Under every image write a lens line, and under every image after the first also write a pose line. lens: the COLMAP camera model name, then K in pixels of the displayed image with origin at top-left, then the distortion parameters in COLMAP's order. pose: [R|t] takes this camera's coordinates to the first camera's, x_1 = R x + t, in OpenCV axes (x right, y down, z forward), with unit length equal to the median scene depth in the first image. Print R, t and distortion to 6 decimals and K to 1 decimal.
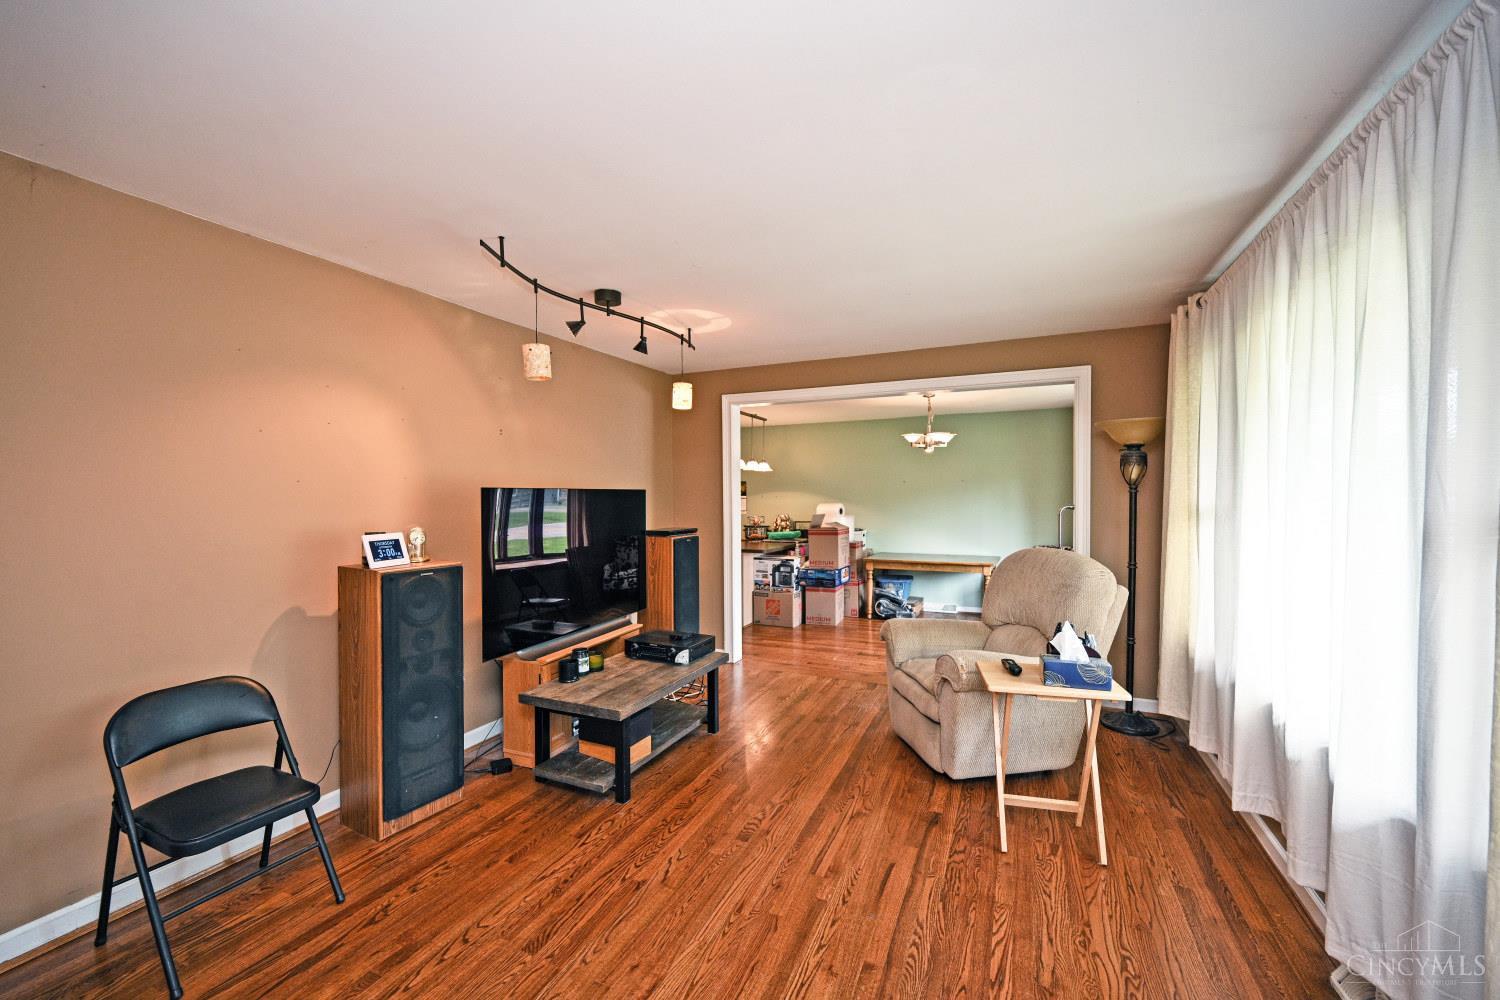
lens RADIAL K [[602.0, 0, 755.1], [0, 602.0, 505.7], [0, 0, 1]] dist [-0.001391, -0.000046]
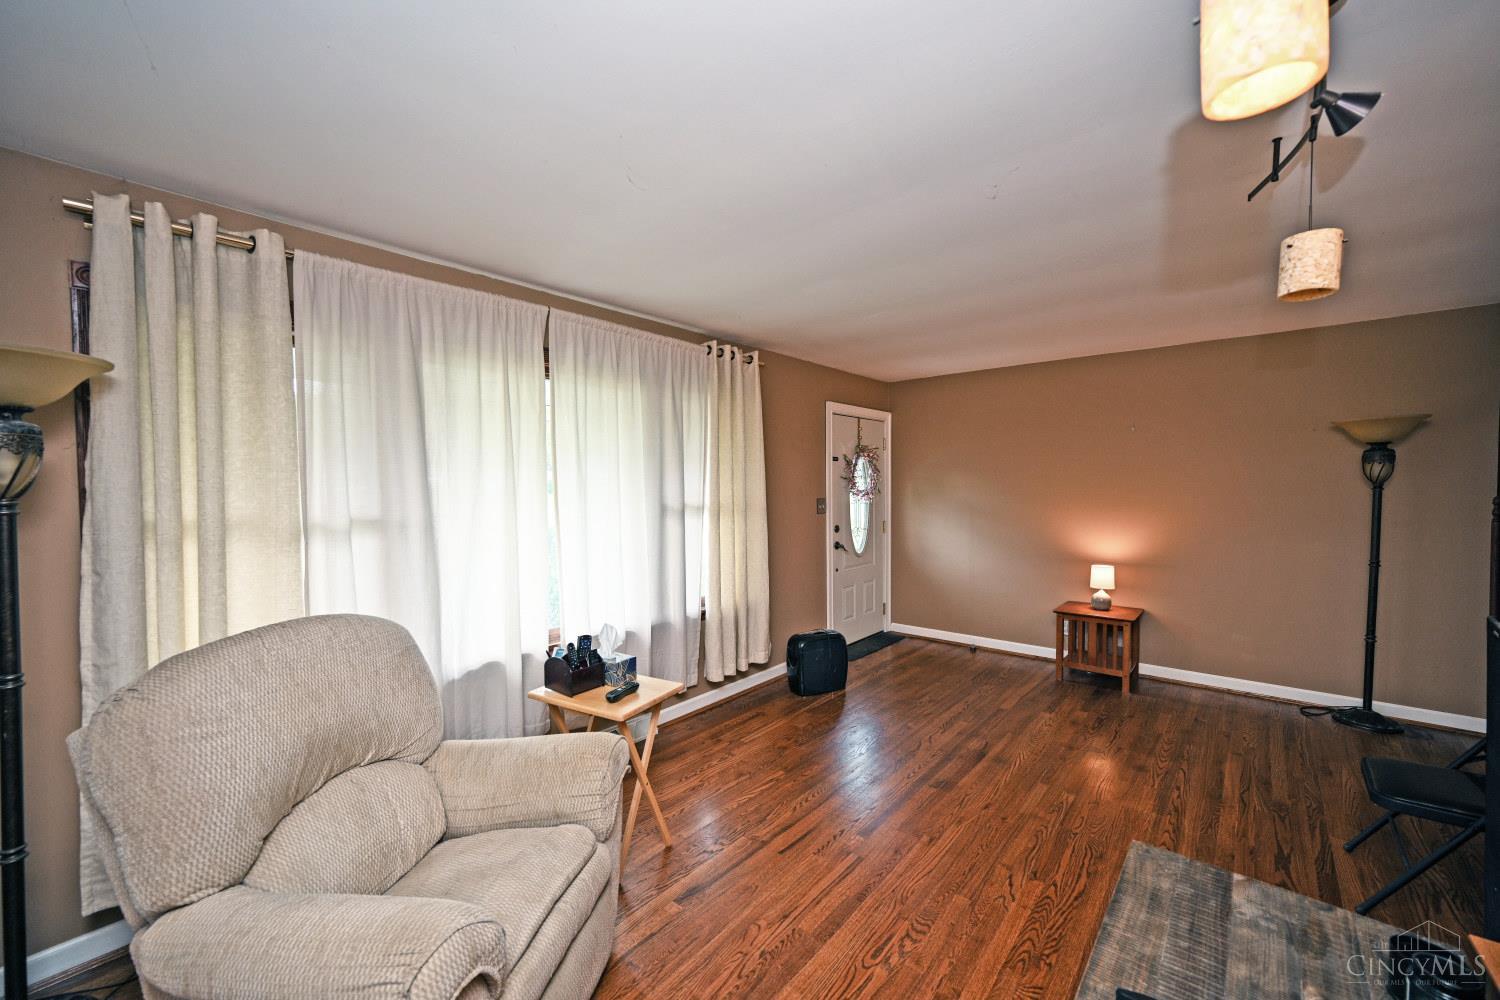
lens RADIAL K [[602.5, 0, 750.0], [0, 602.5, 500.0], [0, 0, 1]] dist [0.002819, 0.000210]
pose [[-0.958372, 0.005753, 0.285465, -0.021778], [0.017817, 0.999053, 0.039684, -0.056217], [-0.284967, 0.043119, -0.957567, 1.854141]]
